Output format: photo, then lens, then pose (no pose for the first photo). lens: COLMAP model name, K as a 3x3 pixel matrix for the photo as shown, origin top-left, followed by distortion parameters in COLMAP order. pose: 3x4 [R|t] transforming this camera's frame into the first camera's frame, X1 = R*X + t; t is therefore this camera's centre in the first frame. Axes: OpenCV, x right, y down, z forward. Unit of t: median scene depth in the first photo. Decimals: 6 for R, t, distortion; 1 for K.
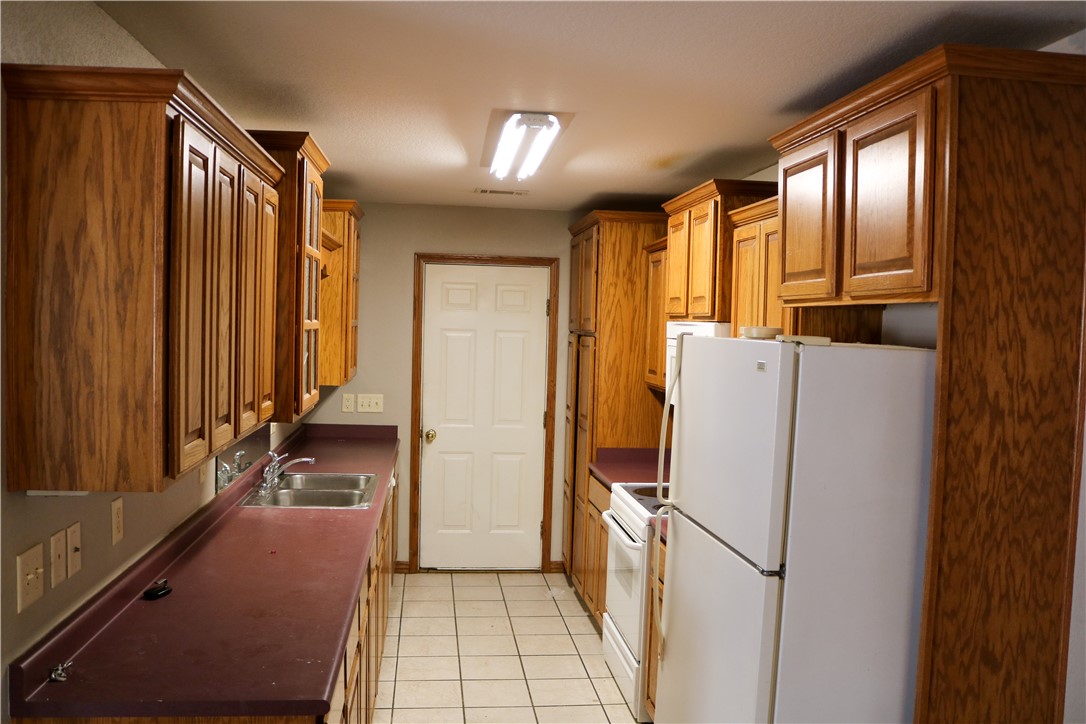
lens RADIAL K [[917.2, 0, 533.5], [0, 917.2, 357.0], [0, 0, 1]] dist [-0.151238, 0.108383]
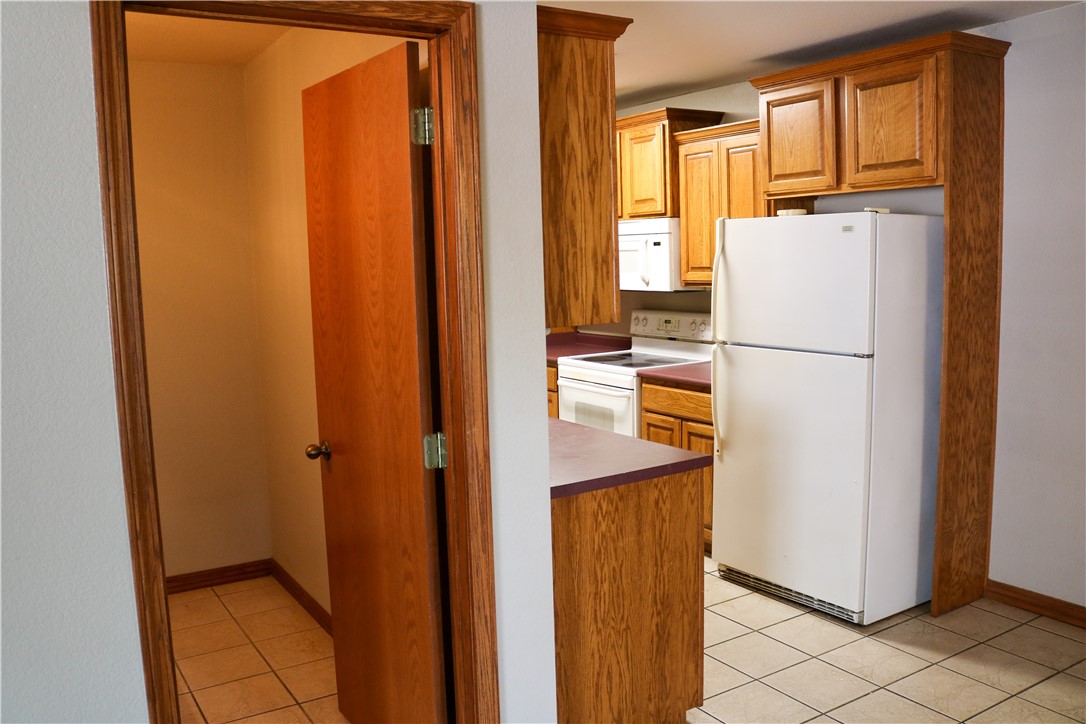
lens RADIAL K [[917.2, 0, 541.7], [0, 917.2, 365.5], [0, 0, 1]] dist [-0.151238, 0.108383]
pose [[0.898669, -0.105649, 0.425713, -0.968352], [0.071457, 0.992856, 0.095554, 0.062232], [-0.432767, -0.055451, 0.899799, -0.203705]]
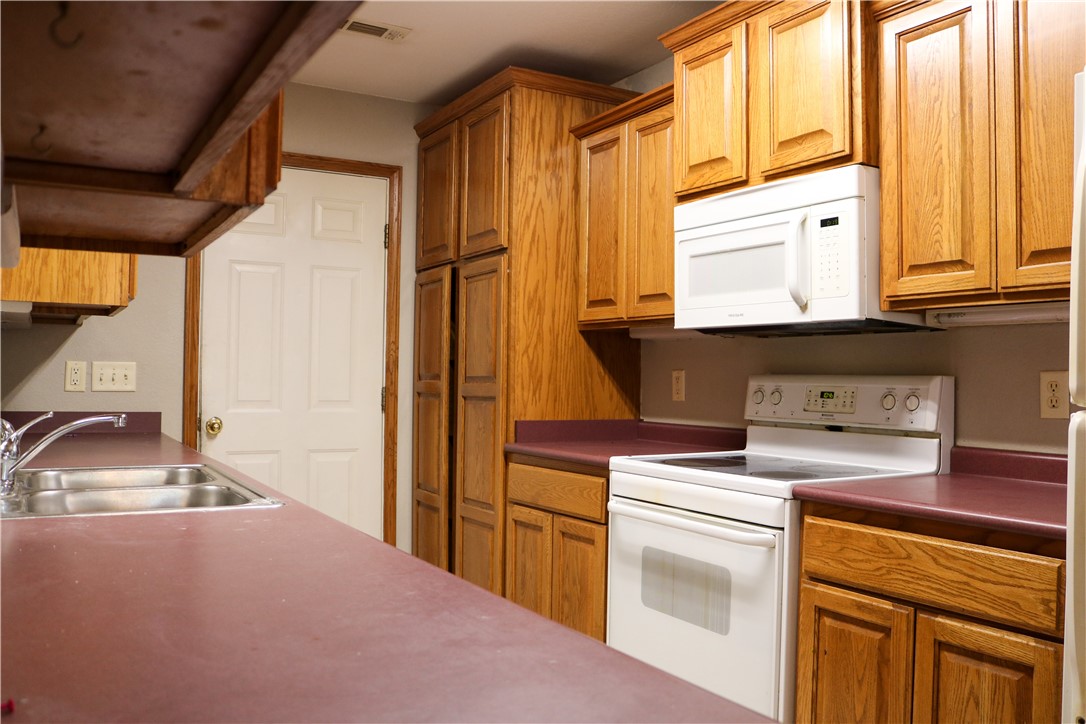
lens RADIAL K [[917.2, 0, 544.0], [0, 917.2, 360.9], [0, 0, 1]] dist [-0.151238, 0.108383]
pose [[0.914706, -0.008061, 0.404040, -0.438056], [0.027865, 0.998680, -0.043159, 0.207783], [-0.403159, 0.050736, 0.913722, 0.941212]]
